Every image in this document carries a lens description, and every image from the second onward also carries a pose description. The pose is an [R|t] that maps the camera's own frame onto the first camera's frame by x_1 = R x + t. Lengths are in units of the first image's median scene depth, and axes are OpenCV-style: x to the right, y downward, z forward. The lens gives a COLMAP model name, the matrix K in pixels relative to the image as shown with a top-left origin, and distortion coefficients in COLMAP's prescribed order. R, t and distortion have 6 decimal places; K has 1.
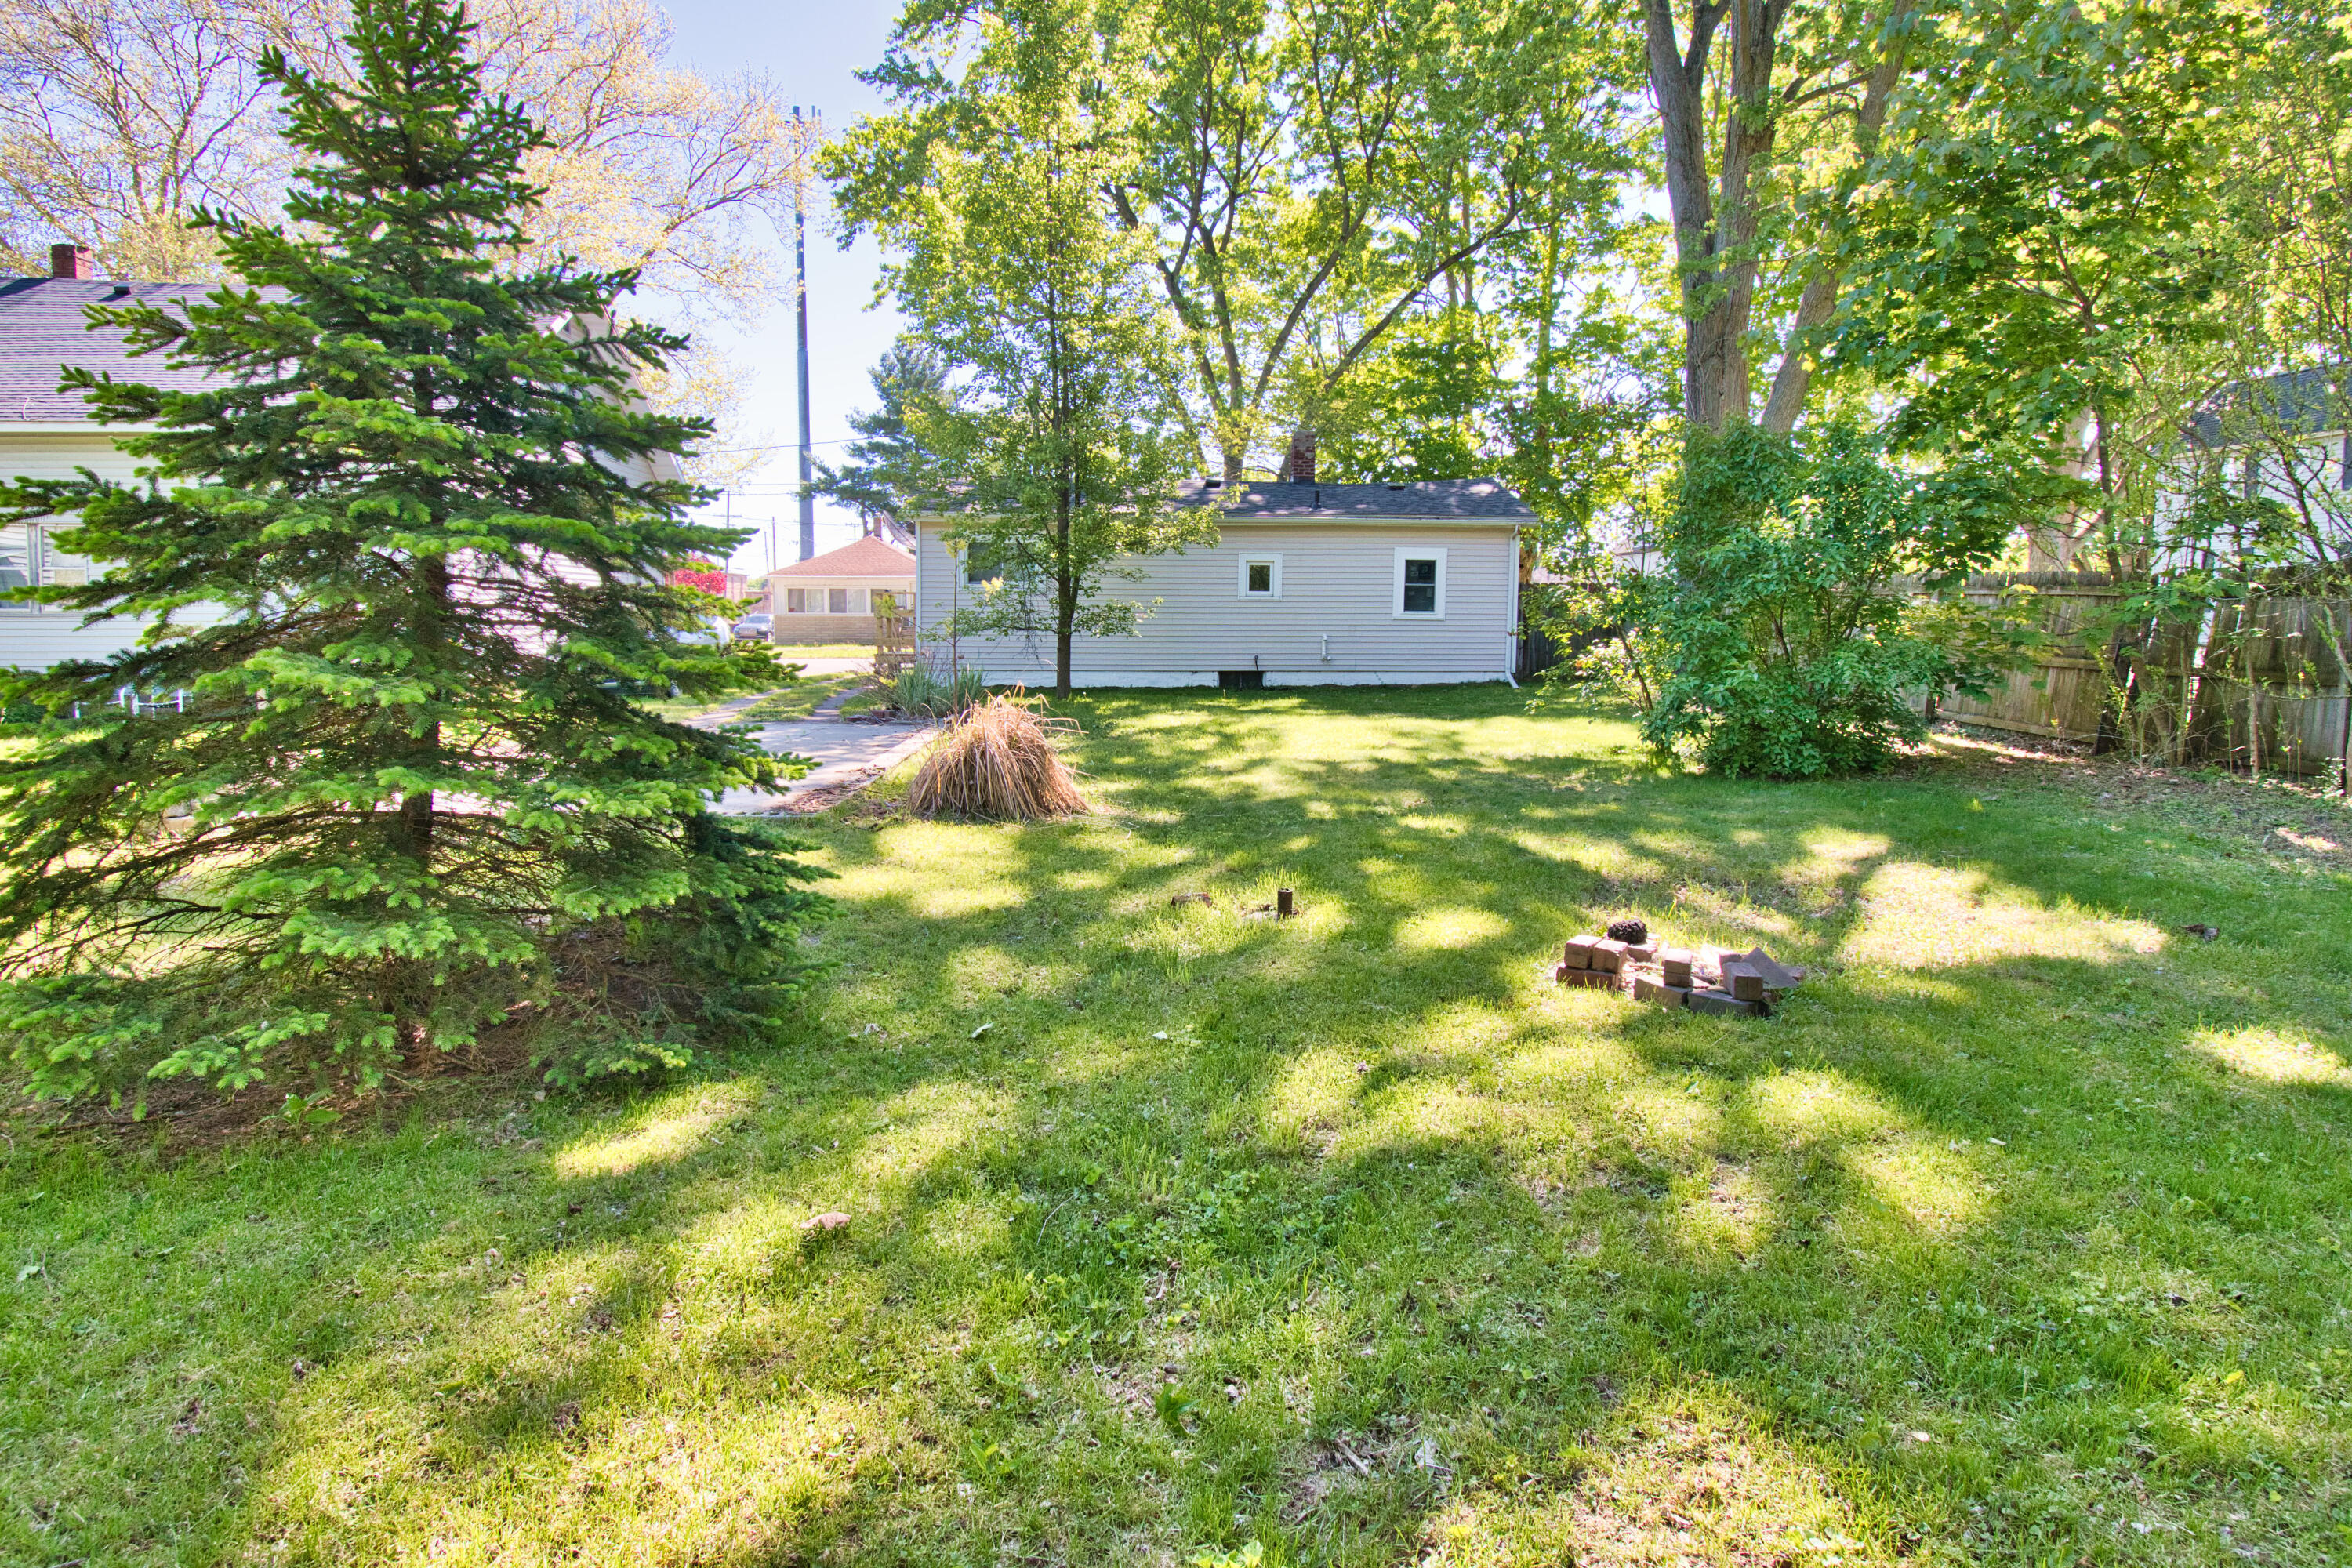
lens RADIAL K [[1225.3, 0, 1177.5], [0, 1225.3, 778.2], [0, 0, 1]] dist [-0.001531, -0.000028]
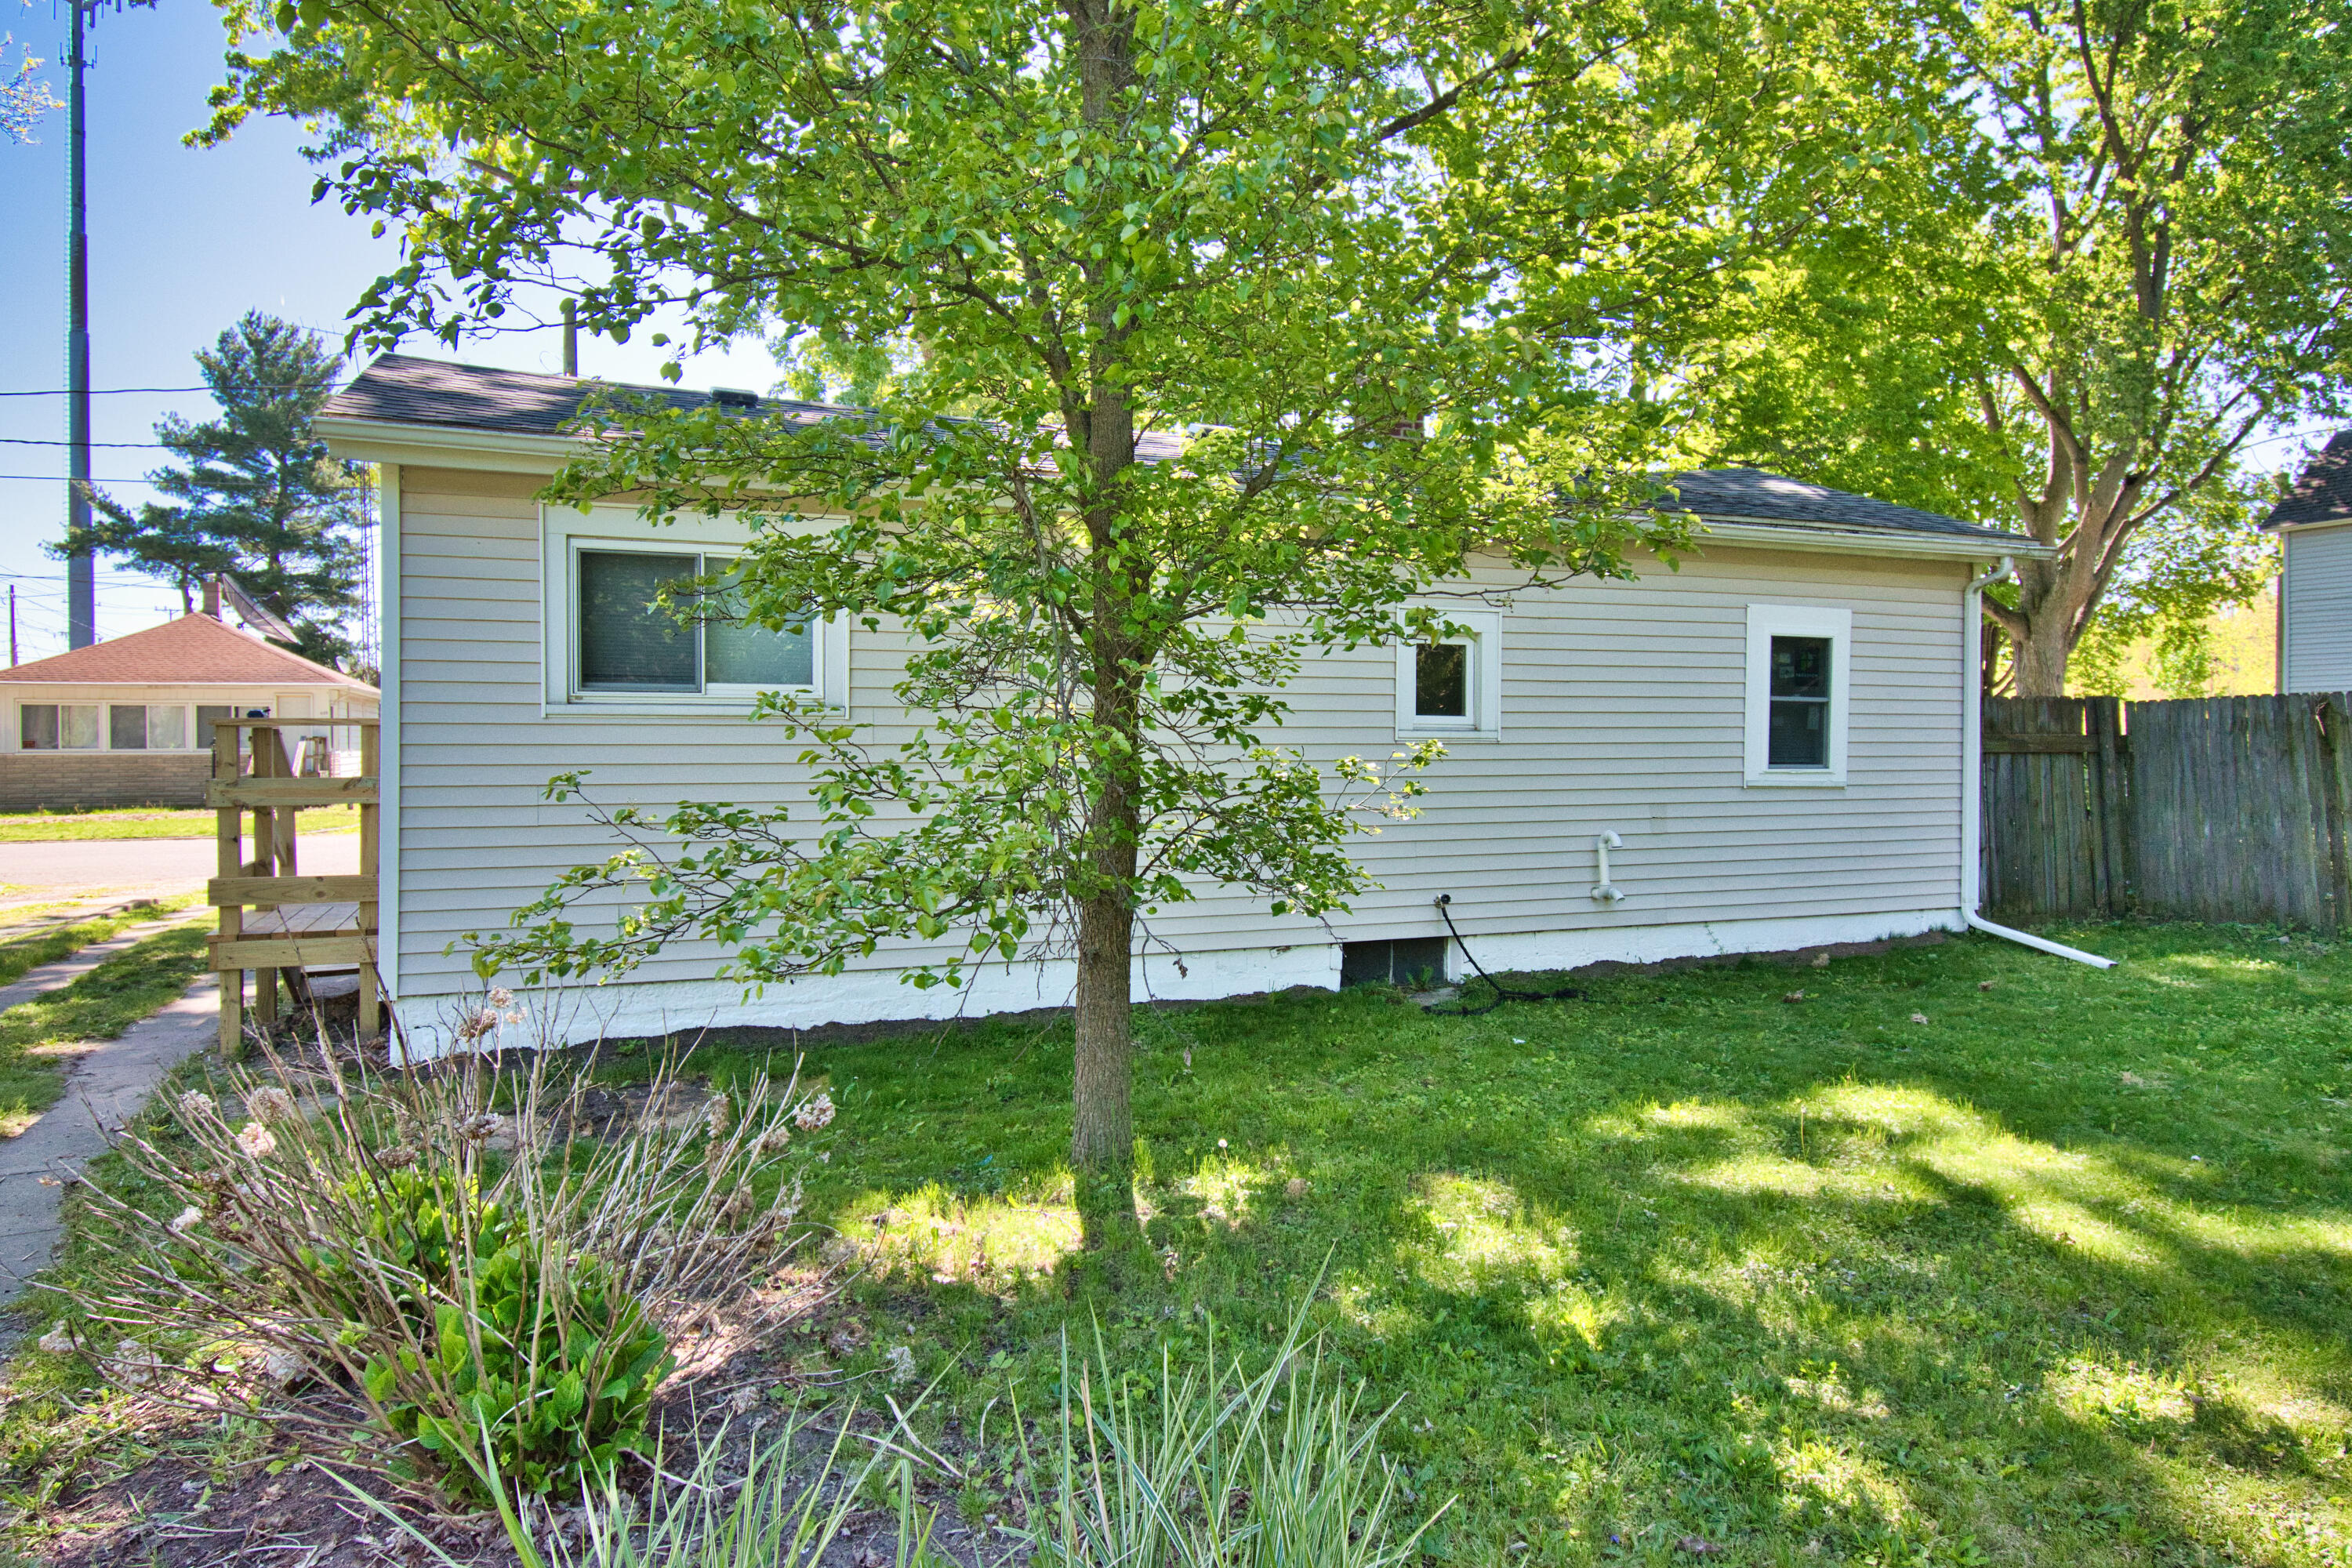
lens RADIAL K [[1543.0, 0, 1170.8], [0, 1543.0, 786.5], [0, 0, 1]] dist [0.002027, -0.000466]
pose [[0.949418, -0.018177, 0.313488, -0.031189], [0.048697, 0.994768, -0.089803, -0.019604], [-0.310216, 0.100527, 0.945336, 0.122875]]
